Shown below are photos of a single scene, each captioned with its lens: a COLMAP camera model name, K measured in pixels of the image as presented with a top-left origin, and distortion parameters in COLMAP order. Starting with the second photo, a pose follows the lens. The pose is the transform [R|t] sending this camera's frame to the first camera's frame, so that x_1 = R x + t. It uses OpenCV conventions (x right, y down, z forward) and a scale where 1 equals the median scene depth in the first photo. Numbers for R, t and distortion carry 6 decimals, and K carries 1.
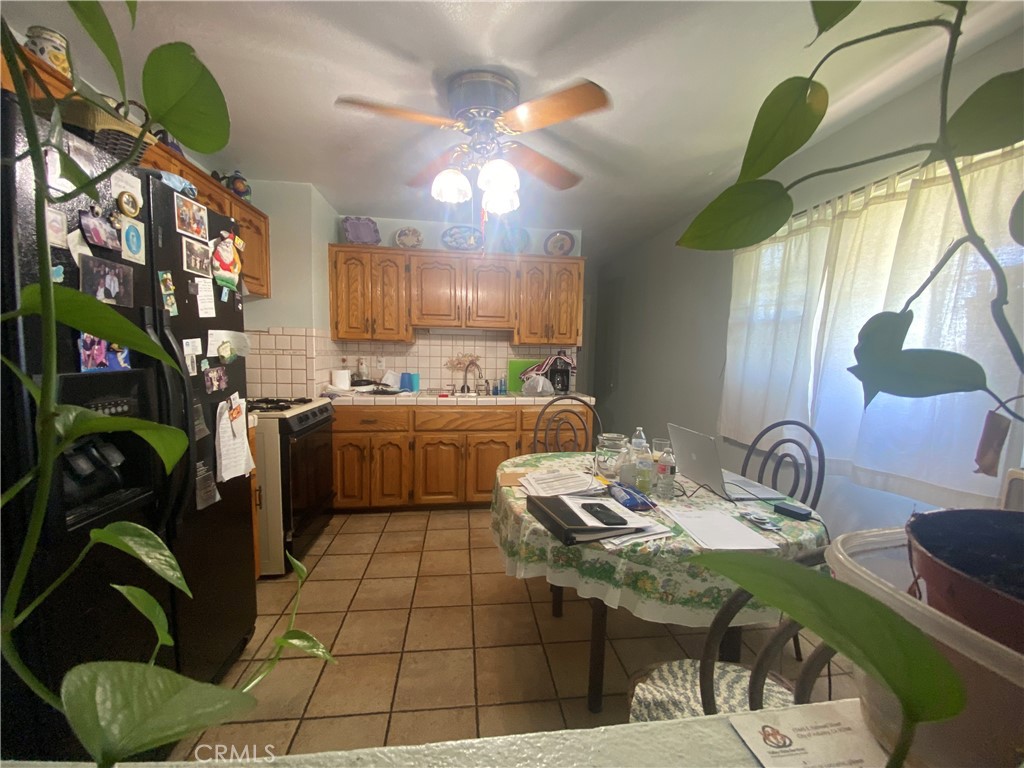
lens RADIAL K [[414.5, 0, 512.0], [0, 414.5, 384.0], [0, 0, 1]] dist [0.017589, -0.018022]
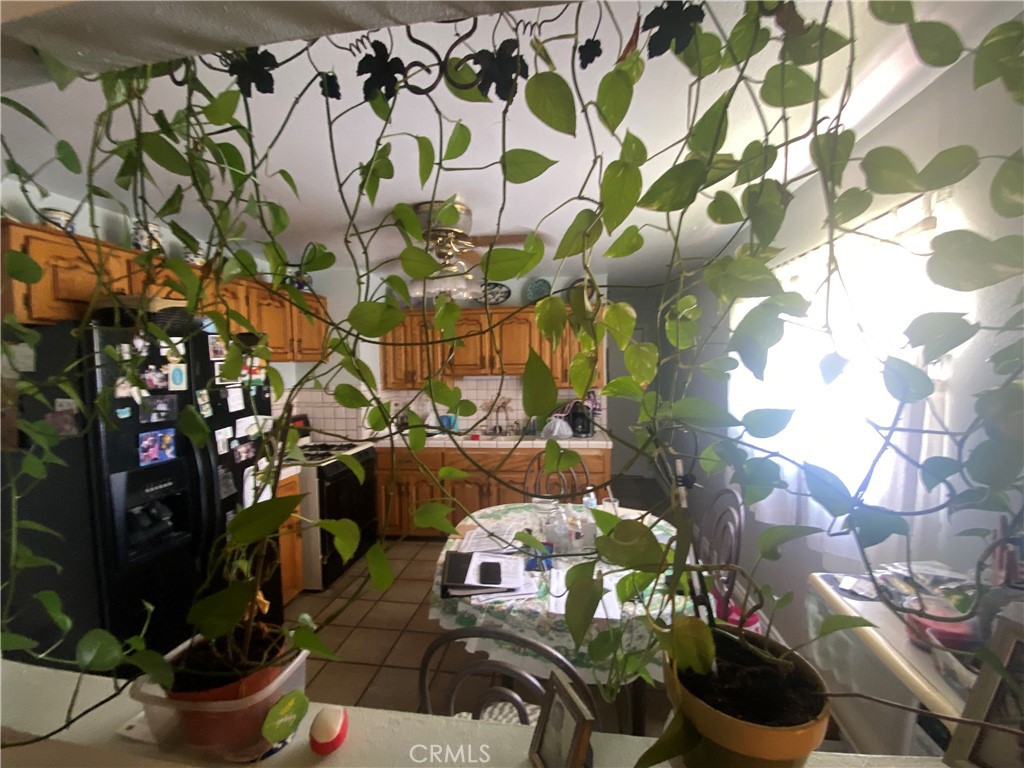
lens RADIAL K [[432.6, 0, 511.5], [0, 432.6, 385.0], [0, 0, 1]] dist [0.017977, -0.018897]
pose [[0.964960, -0.021470, -0.261519, 0.517776], [0.014521, 0.999489, -0.028474, -0.167393], [0.261997, 0.023679, 0.964778, -0.188195]]
